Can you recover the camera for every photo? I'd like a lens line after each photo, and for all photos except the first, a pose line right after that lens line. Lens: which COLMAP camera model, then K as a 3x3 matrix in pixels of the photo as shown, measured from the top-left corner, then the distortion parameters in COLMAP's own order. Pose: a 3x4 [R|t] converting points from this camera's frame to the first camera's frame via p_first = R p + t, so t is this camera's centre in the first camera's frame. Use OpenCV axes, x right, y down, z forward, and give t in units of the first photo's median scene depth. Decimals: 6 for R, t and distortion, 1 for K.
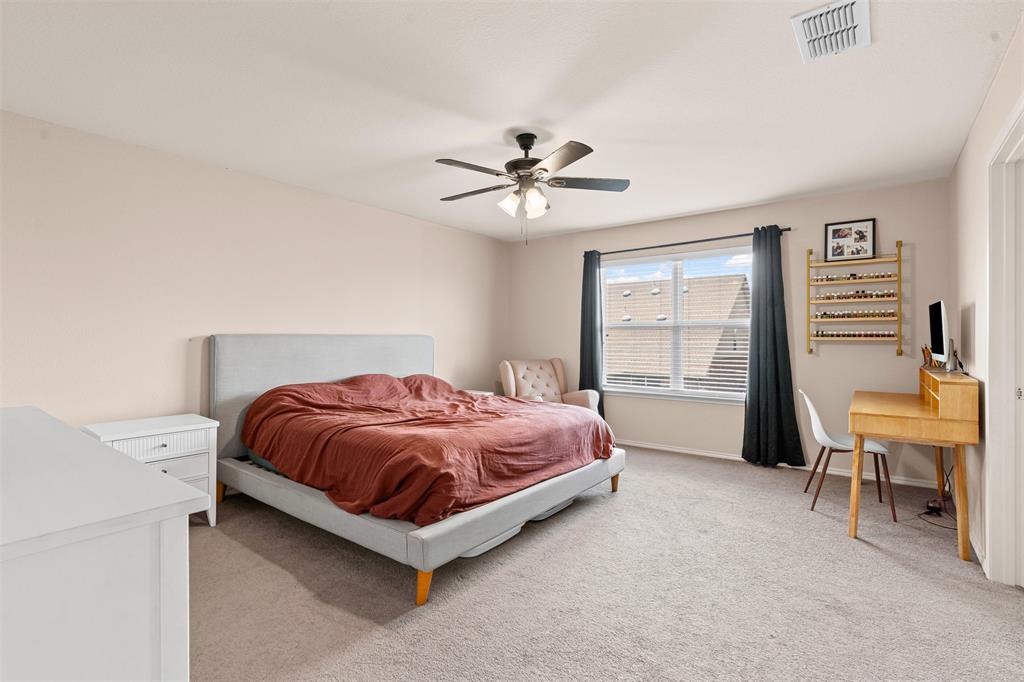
lens RADIAL K [[480.8, 0, 512.0], [0, 480.8, 341.0], [0, 0, 1]] dist [-0.000057, 0.000062]
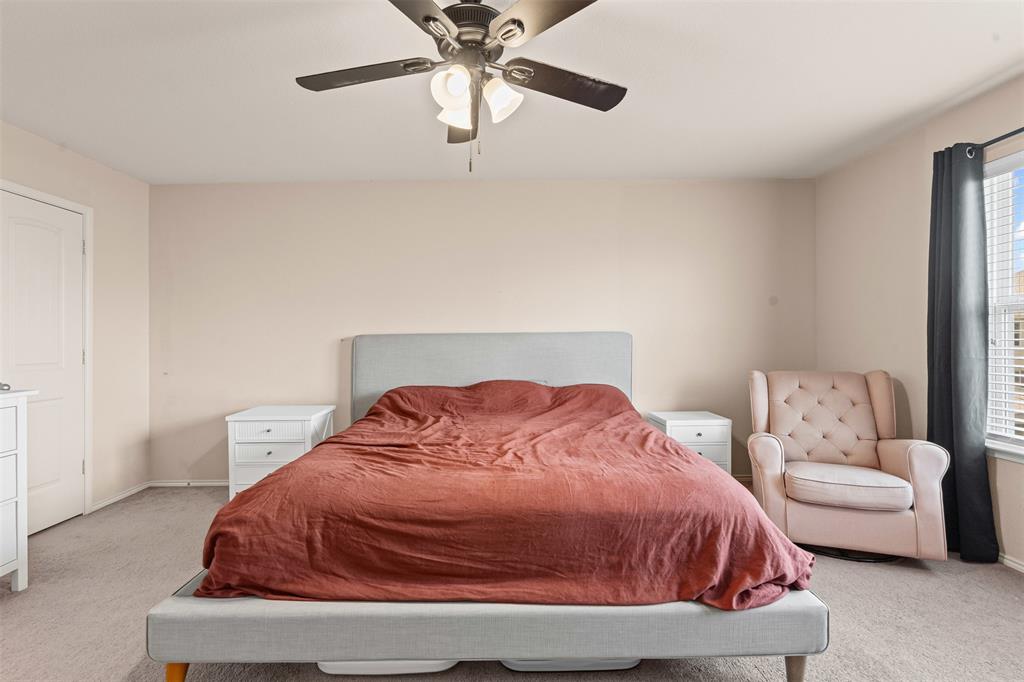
lens RADIAL K [[473.4, 0, 490.8], [0, 473.4, 342.3], [0, 0, 1]] dist [-0.003105, 0.000001]
pose [[0.608209, 0.000443, -0.793777, 0.472625], [0.005121, 0.999977, 0.004481, -0.000456], [0.793760, -0.006790, 0.608193, 0.663585]]
